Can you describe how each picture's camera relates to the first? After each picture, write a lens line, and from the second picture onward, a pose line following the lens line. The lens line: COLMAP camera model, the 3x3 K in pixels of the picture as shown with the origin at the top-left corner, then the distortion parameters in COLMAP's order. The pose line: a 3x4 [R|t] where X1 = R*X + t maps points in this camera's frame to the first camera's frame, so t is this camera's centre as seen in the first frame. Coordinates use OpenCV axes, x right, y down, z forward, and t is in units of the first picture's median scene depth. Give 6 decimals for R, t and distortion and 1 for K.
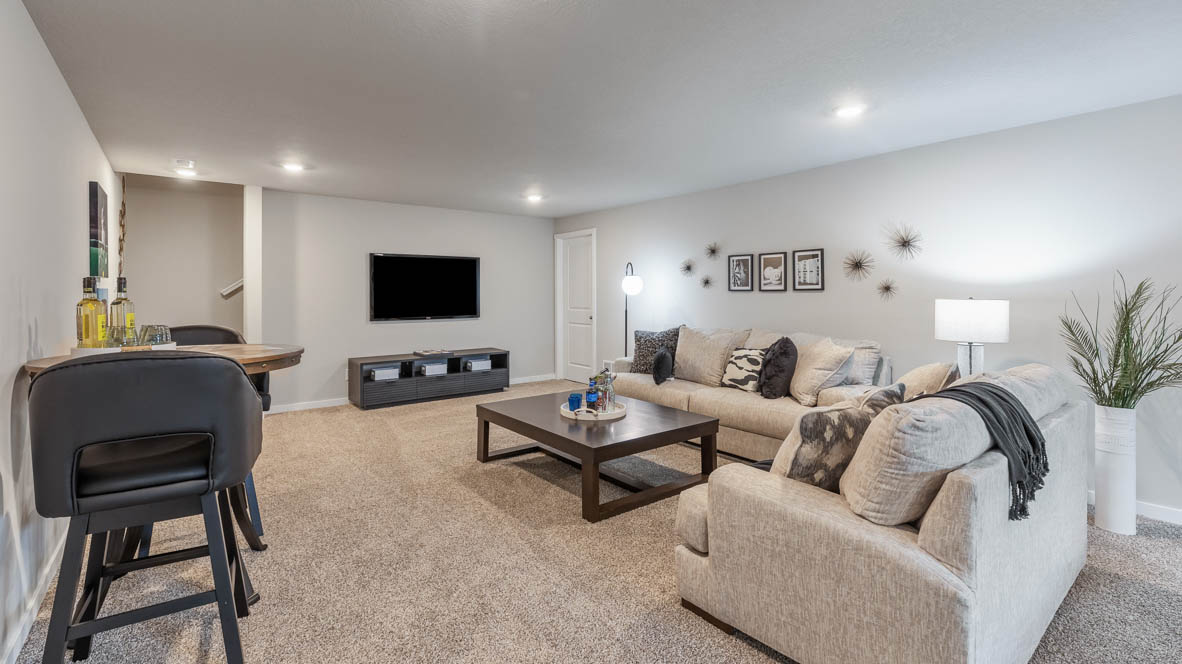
lens RADIAL K [[534.7, 0, 585.8], [0, 534.7, 286.3], [0, 0, 1]] dist [-0.000006, -0.000123]
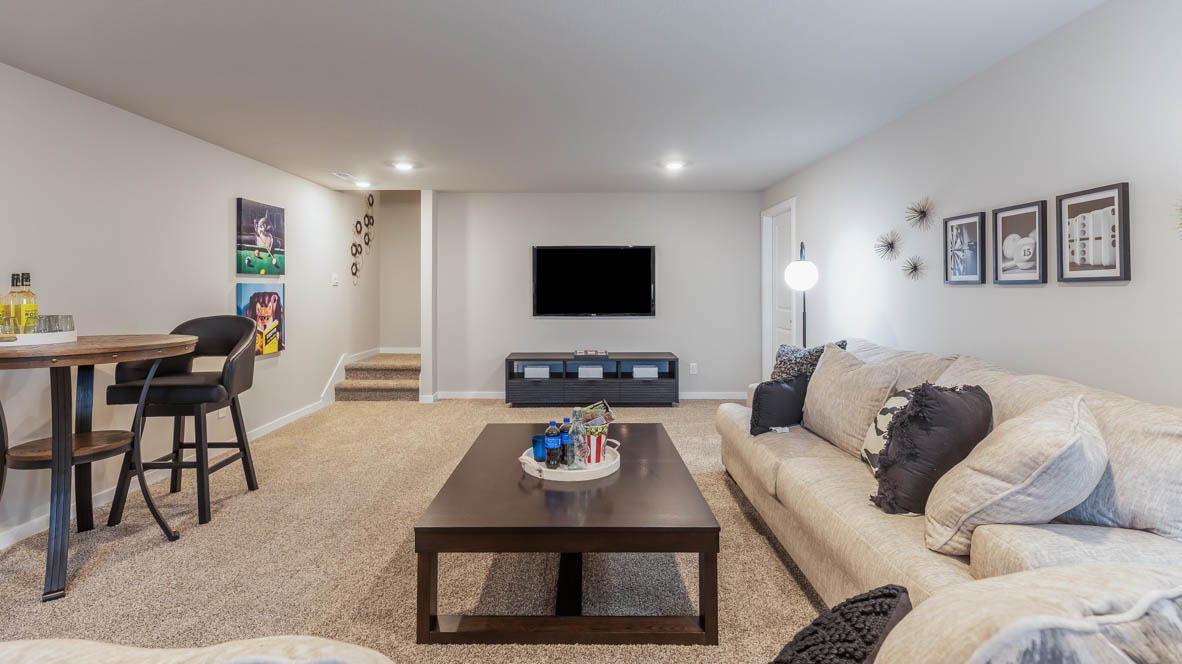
lens RADIAL K [[534.7, 0, 585.8], [0, 534.7, 286.3], [0, 0, 1]] dist [-0.000006, -0.000123]
pose [[0.787520, -0.001423, -0.616287, 0.321516], [0.007768, 0.999941, 0.007616, 0.004735], [0.616240, -0.010785, 0.787484, 0.347817]]
